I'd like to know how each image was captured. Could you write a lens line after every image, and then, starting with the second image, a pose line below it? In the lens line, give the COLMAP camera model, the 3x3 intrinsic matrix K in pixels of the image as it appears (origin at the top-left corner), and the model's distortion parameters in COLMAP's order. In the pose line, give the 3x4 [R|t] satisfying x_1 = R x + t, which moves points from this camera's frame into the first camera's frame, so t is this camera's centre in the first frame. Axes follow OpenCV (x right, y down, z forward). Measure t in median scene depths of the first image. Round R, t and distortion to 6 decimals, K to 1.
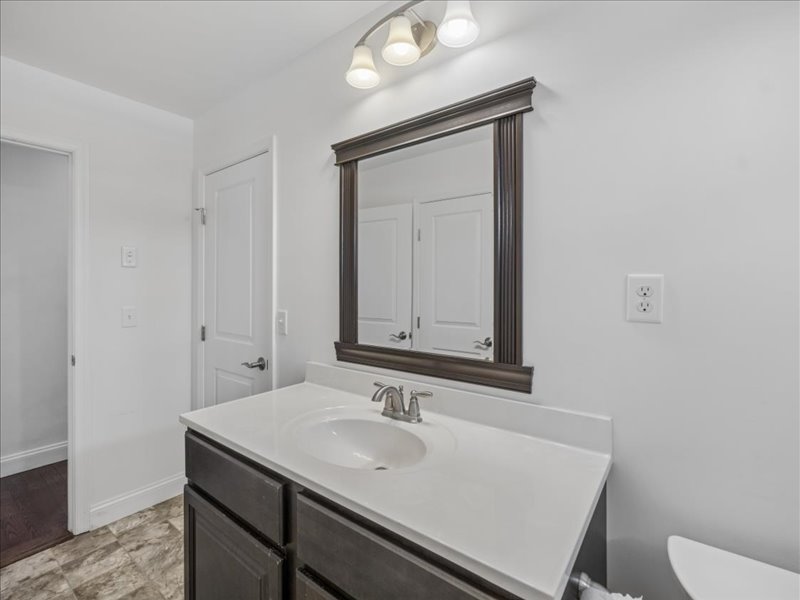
lens RADIAL K [[363.1, 0, 400.4], [0, 363.1, 297.2], [0, 0, 1]] dist [-0.001088, -0.000136]
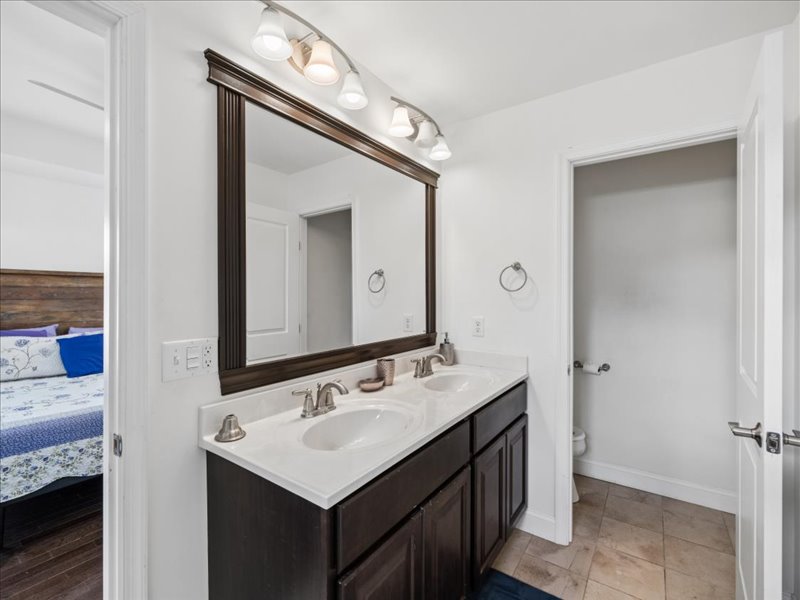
lens RADIAL K [[363.1, 0, 400.4], [0, 363.1, 297.2], [0, 0, 1]] dist [-0.001088, -0.000136]
pose [[-0.024642, -0.005159, 0.999683, -0.175957], [0.012308, 0.999909, 0.005463, -0.003977], [-0.999621, 0.012439, -0.024577, 0.122269]]
